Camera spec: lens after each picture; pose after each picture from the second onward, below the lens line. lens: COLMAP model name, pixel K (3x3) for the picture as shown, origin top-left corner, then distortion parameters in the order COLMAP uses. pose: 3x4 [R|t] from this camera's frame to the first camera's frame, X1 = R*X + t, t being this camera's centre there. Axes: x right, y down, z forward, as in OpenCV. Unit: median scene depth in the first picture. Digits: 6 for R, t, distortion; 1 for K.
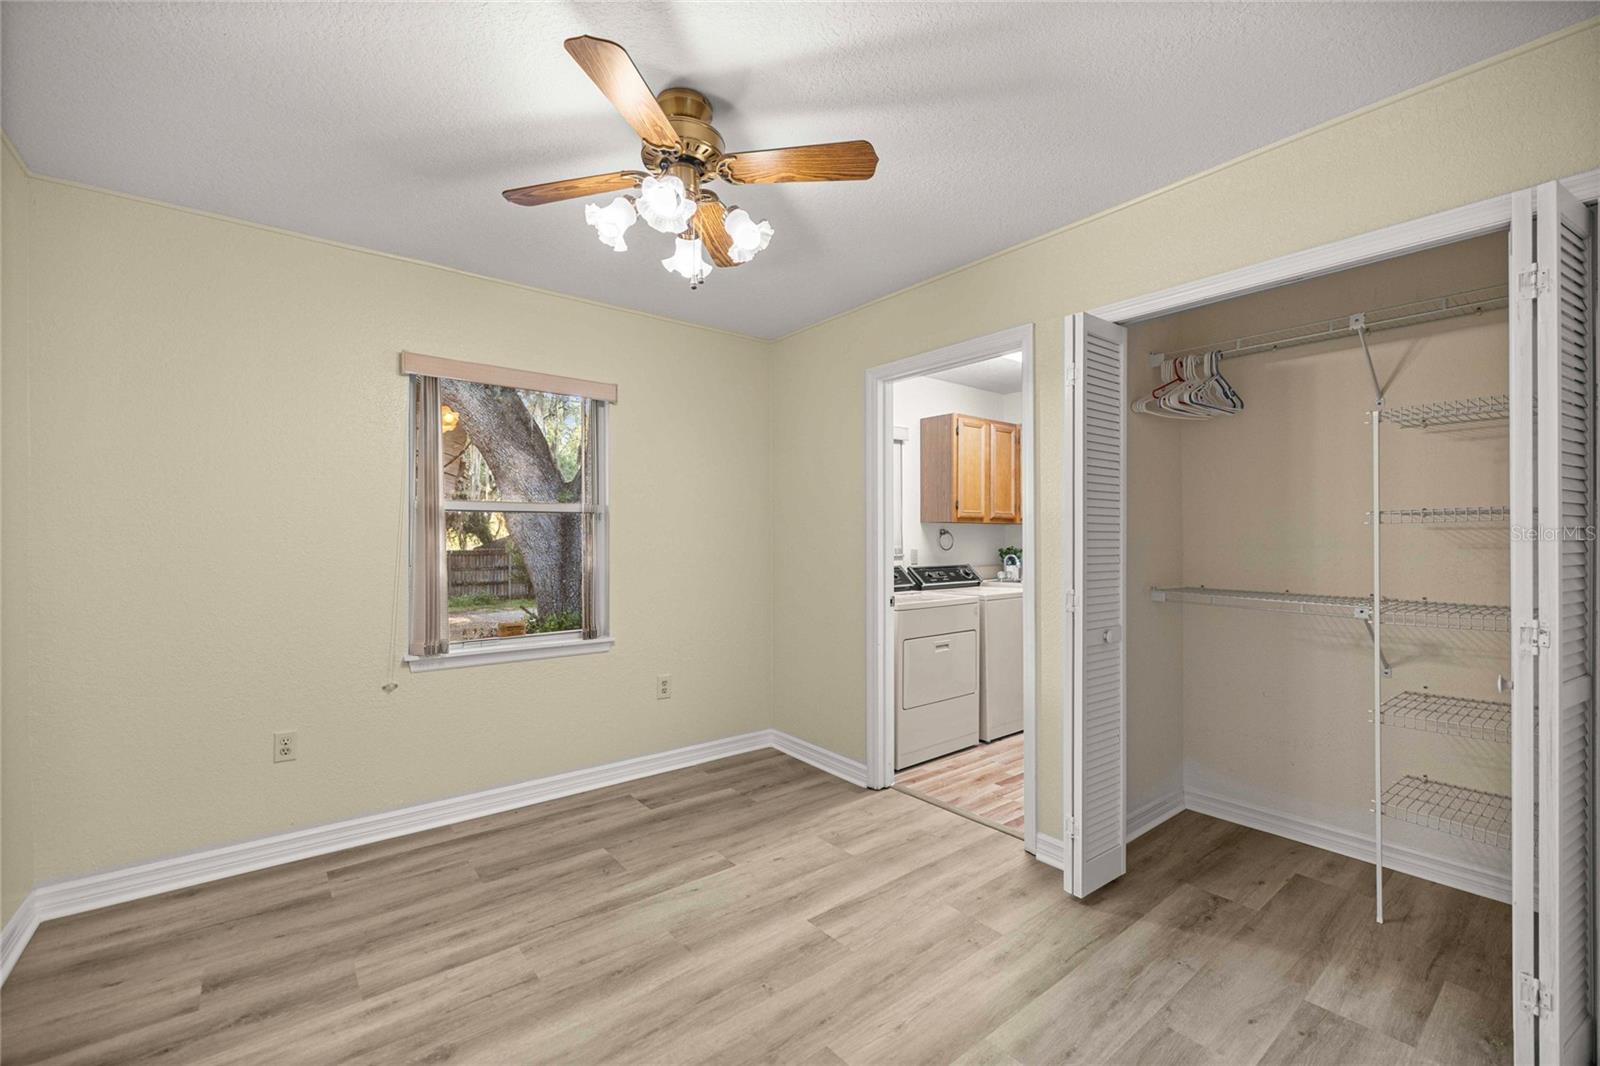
lens RADIAL K [[672.4, 0, 800.0], [0, 672.4, 533.0], [0, 0, 1]] dist [0.000586, -0.000158]
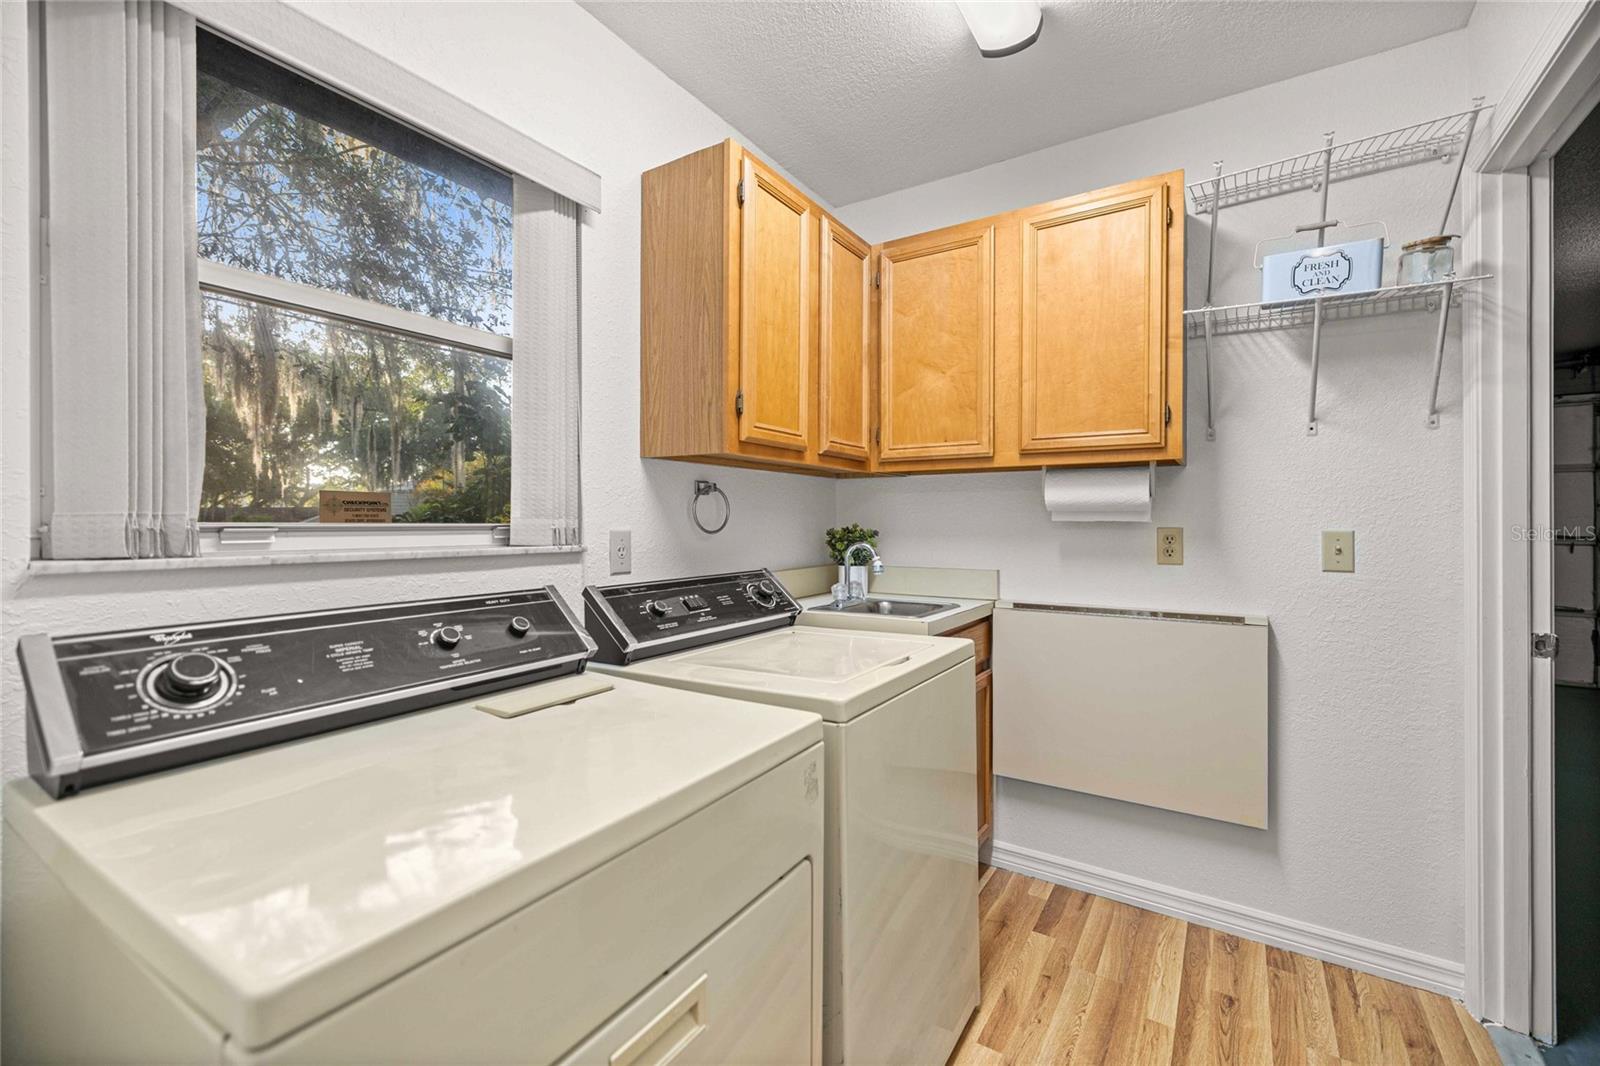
lens RADIAL K [[672.4, 0, 800.0], [0, 672.4, 533.0], [0, 0, 1]] dist [0.000586, -0.000158]
pose [[0.948072, -0.002498, 0.318045, 0.146914], [-0.004907, 0.999735, 0.022478, 0.016662], [-0.318017, -0.022871, 0.947809, 0.633042]]
